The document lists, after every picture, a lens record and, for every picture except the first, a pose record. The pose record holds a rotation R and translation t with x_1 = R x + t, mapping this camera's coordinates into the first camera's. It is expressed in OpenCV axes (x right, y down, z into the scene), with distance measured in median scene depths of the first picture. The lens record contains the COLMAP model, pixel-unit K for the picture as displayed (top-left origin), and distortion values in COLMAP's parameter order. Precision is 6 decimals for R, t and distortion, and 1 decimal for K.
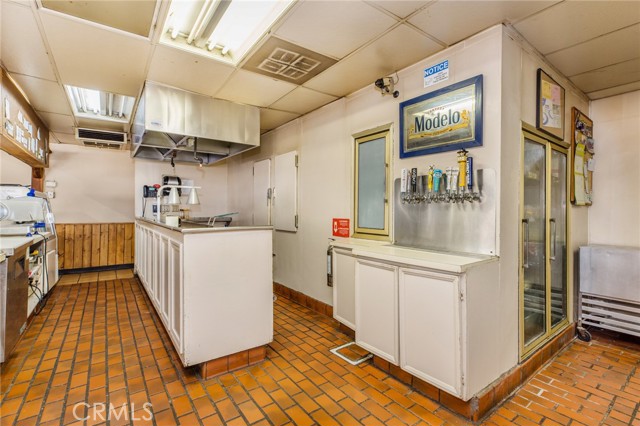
lens RADIAL K [[290.0, 0, 322.2], [0, 290.0, 209.7], [0, 0, 1]] dist [-0.002272, -0.000283]
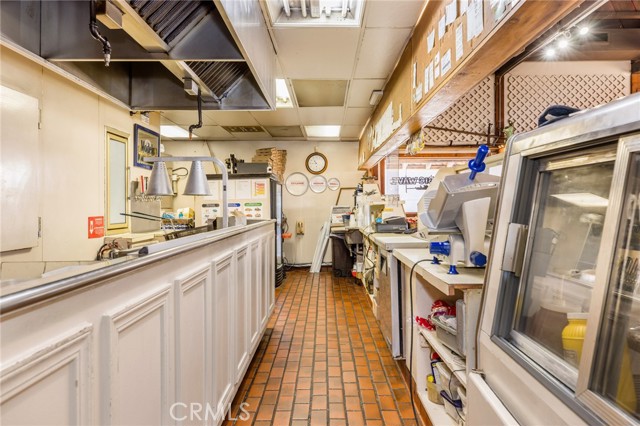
lens RADIAL K [[461.1, 0, 320.0], [0, 461.1, 211.6], [0, 0, 1]] dist [-0.000067, -0.000016]
pose [[-0.793200, -0.012497, 0.608833, -1.339442], [0.000453, 0.999777, 0.021112, -0.012534], [-0.608961, 0.017022, -0.793017, 1.740726]]
